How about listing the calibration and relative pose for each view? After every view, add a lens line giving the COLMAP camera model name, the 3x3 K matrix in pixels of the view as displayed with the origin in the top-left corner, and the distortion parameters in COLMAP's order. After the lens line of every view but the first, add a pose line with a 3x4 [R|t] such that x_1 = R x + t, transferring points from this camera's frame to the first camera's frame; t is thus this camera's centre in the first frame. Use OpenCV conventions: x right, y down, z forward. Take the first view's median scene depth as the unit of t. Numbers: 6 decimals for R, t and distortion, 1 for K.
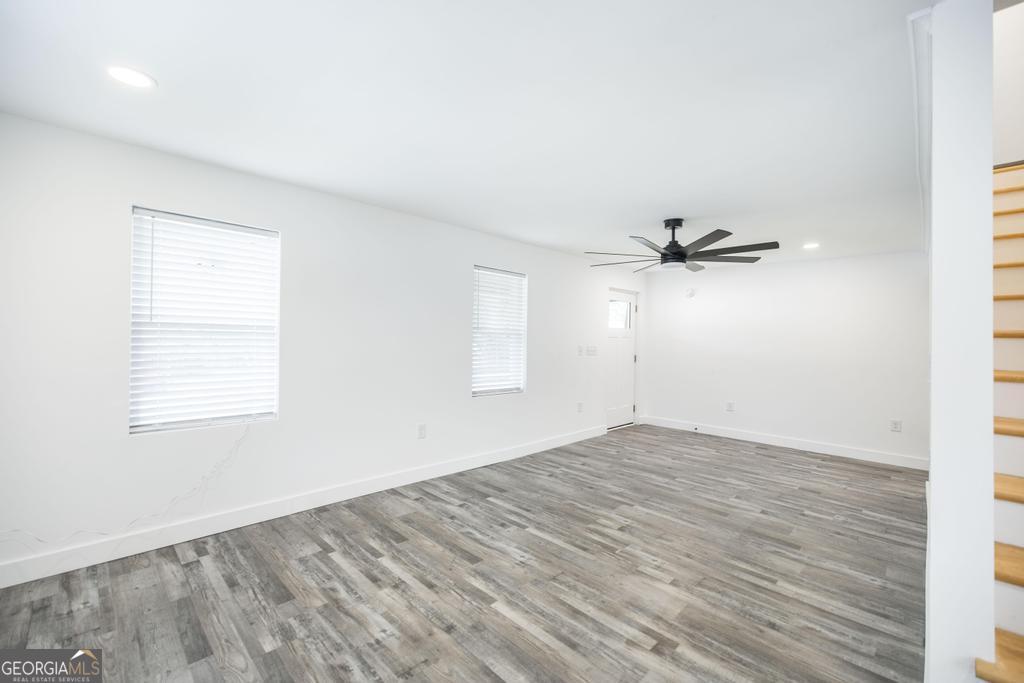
lens RADIAL K [[430.5, 0, 516.9], [0, 430.5, 339.2], [0, 0, 1]] dist [0.010283, -0.000080]
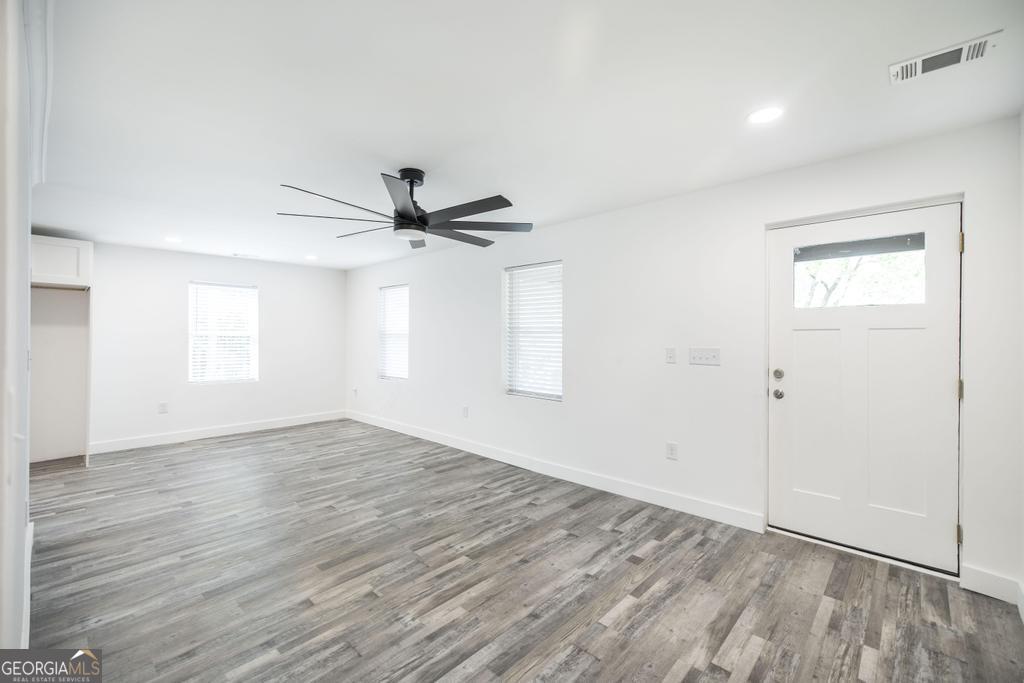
lens RADIAL K [[430.5, 0, 516.9], [0, 430.5, 339.2], [0, 0, 1]] dist [0.010283, -0.000080]
pose [[0.025378, -0.014642, -0.999571, 1.181956], [0.001803, 0.999892, -0.014601, 0.020670], [0.999676, -0.001431, 0.025402, 1.250235]]
